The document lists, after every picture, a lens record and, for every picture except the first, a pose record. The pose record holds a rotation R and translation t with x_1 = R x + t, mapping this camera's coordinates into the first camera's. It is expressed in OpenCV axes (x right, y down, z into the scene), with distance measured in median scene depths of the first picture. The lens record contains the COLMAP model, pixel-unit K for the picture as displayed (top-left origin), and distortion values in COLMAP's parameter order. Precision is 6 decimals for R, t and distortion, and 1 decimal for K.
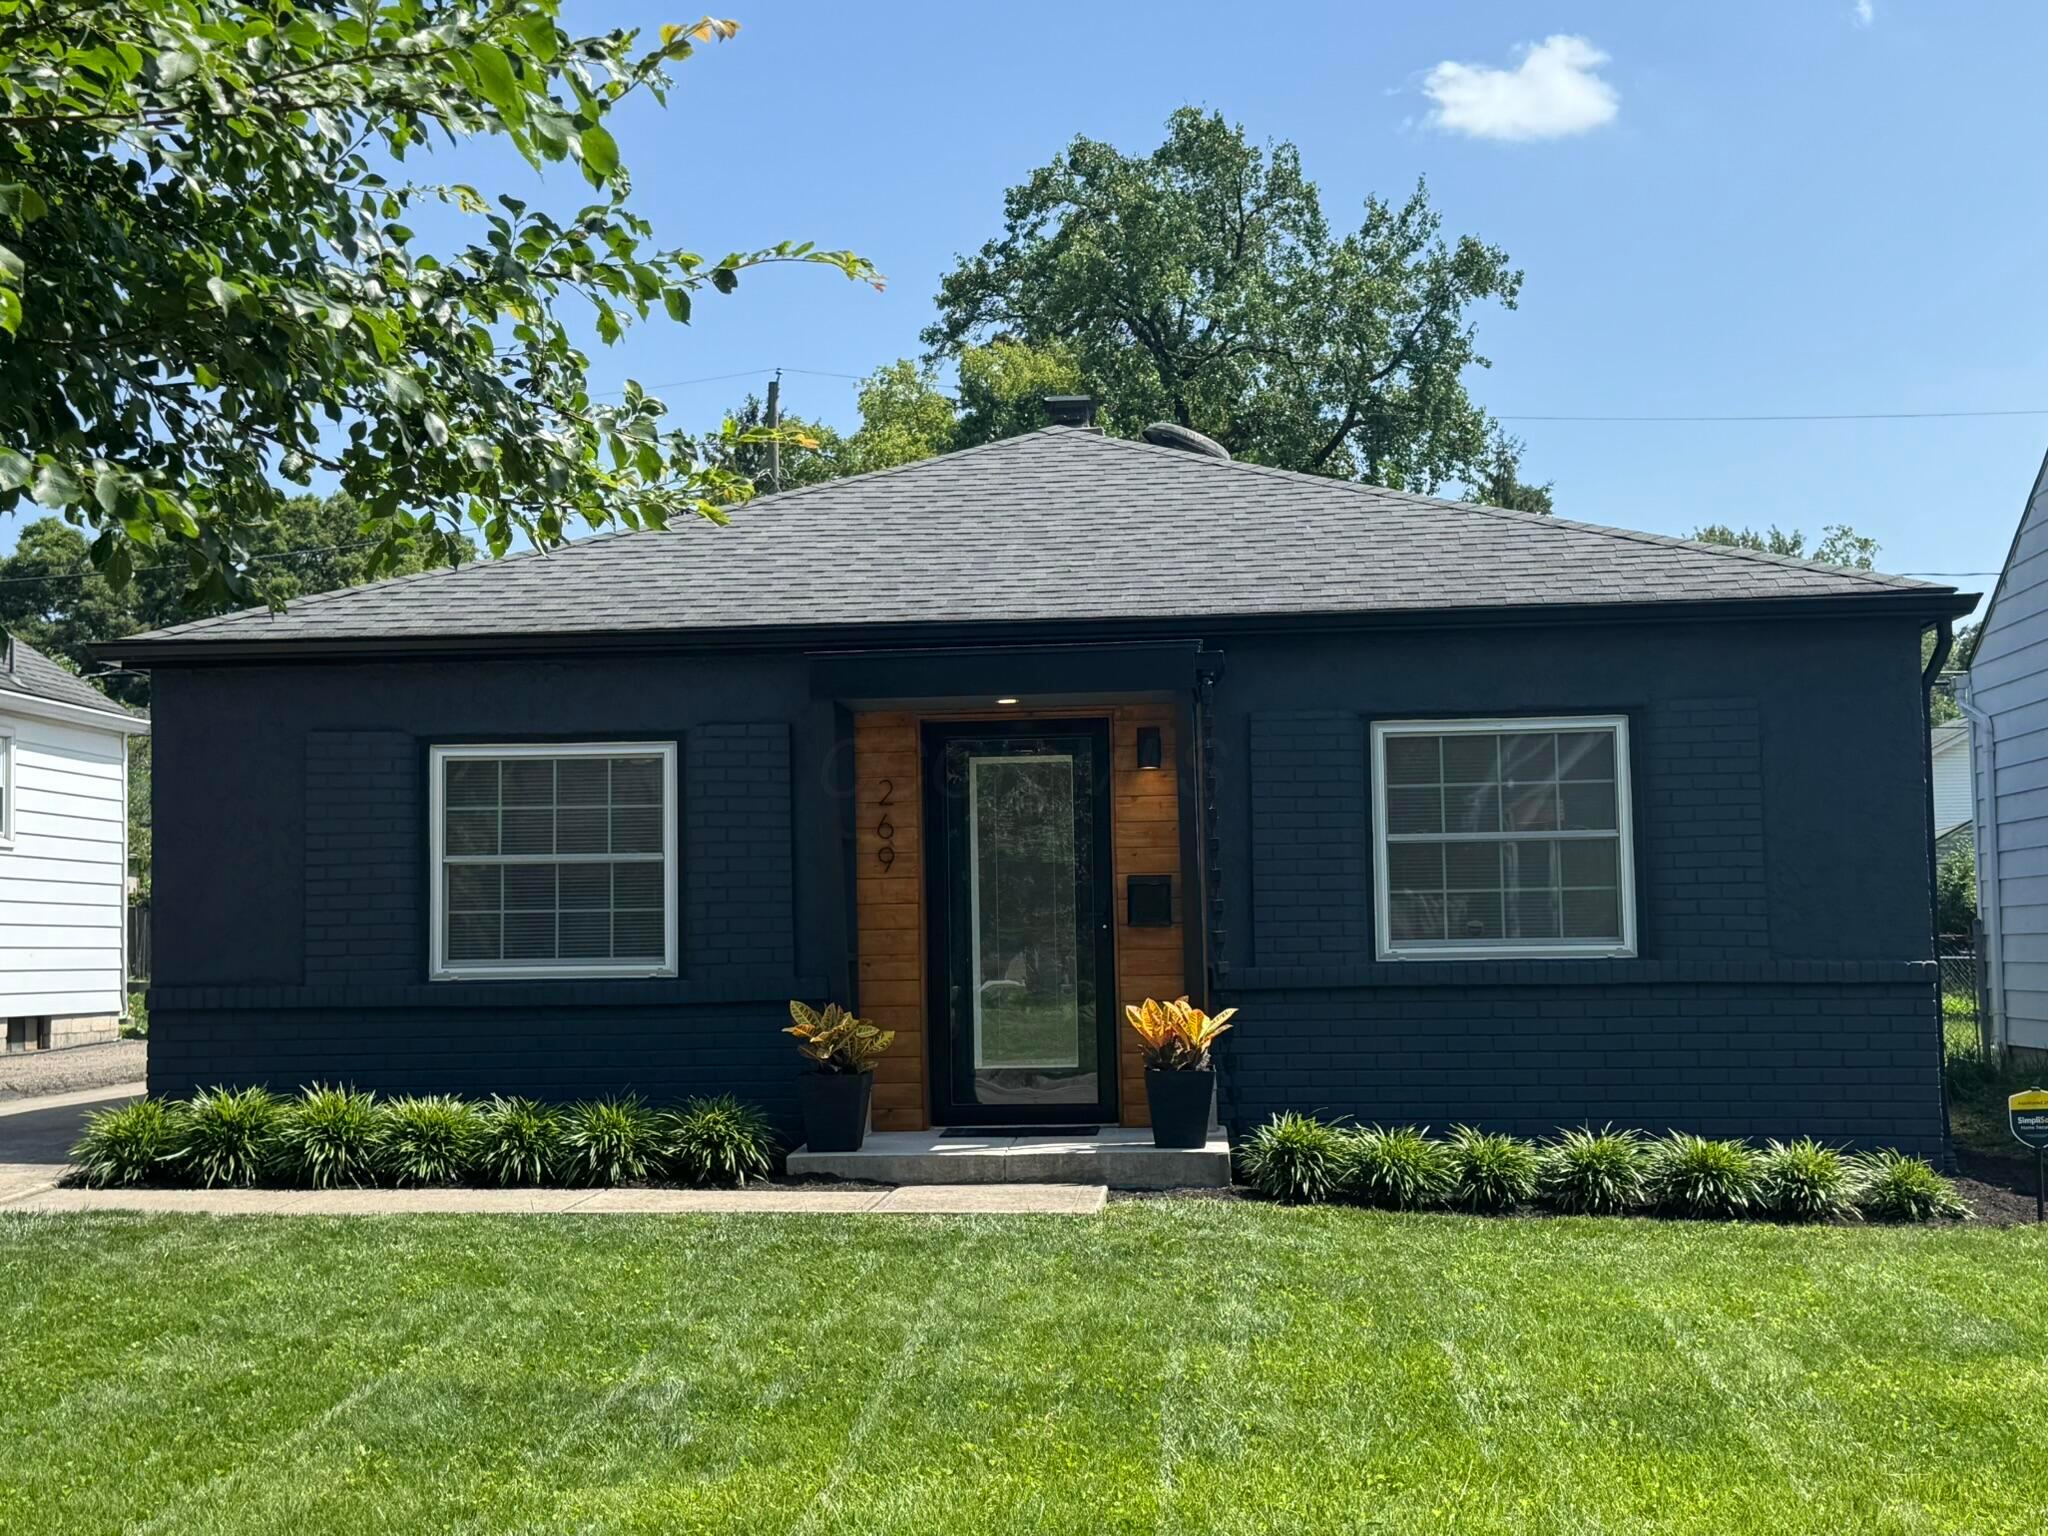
lens RADIAL K [[2623.9, 0, 1023.9], [0, 2623.9, 776.8], [0, 0, 1]] dist [0.065293, 0.000000]
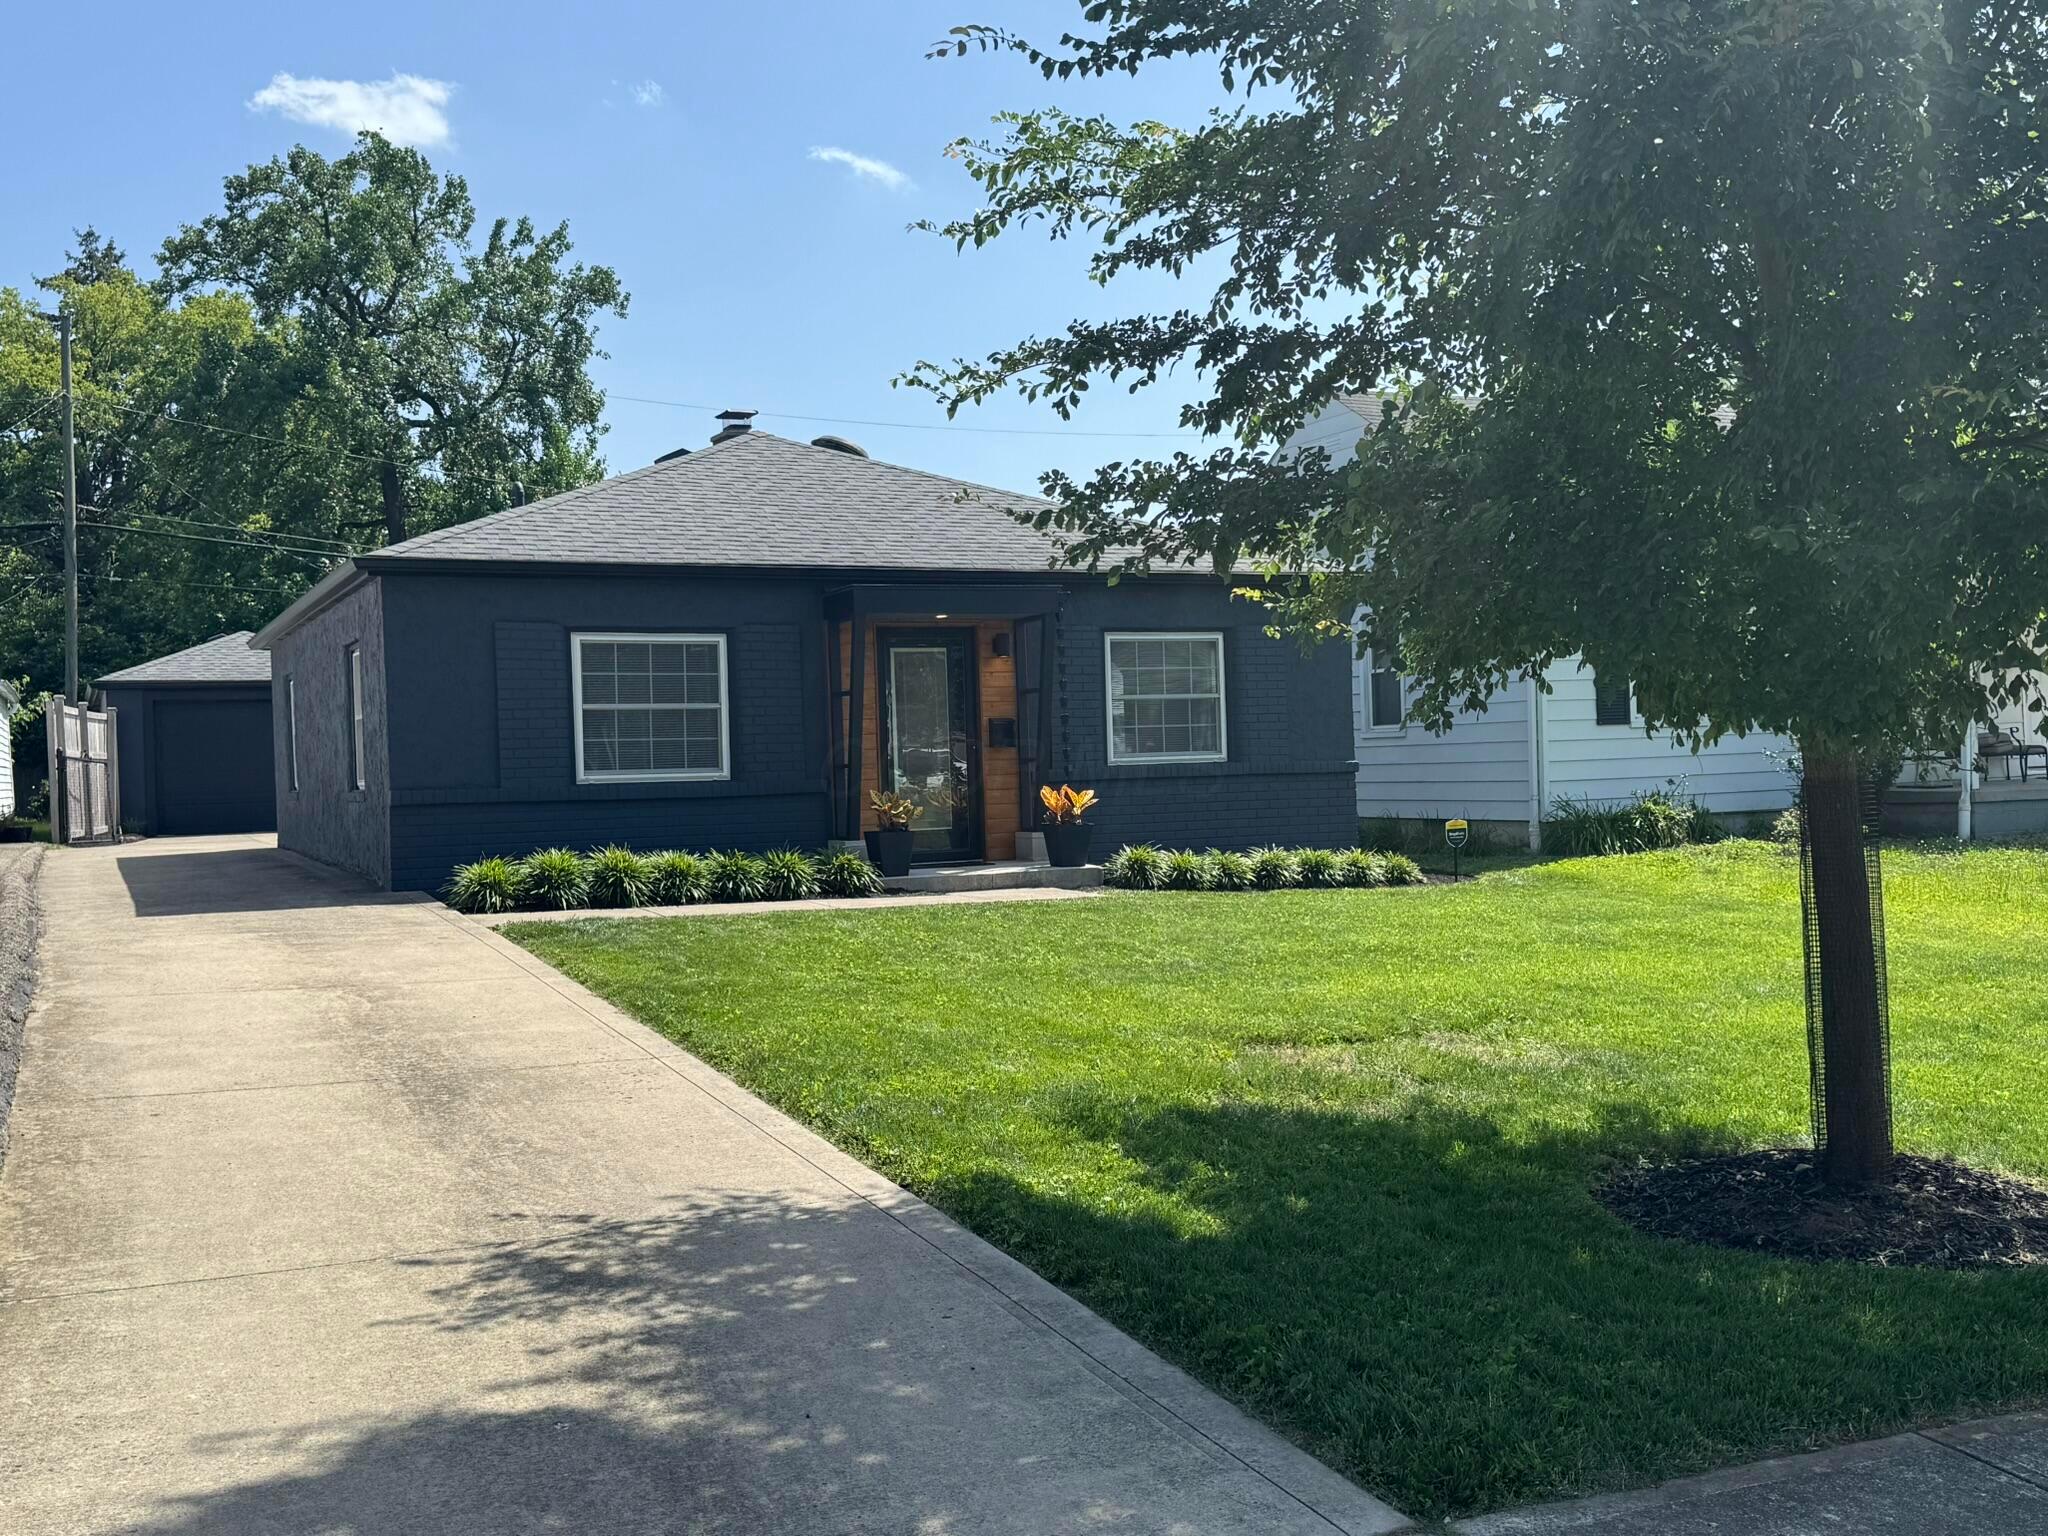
lens RADIAL K [[2104.2, 0, 1024.6], [0, 2104.2, 759.2], [0, 0, 1]] dist [0.019710, 0.000000]
pose [[0.846401, -0.007300, 0.532497, -0.664769], [-0.019824, 0.998781, 0.045203, 0.001236], [-0.532178, -0.048816, 0.845224, -0.192596]]
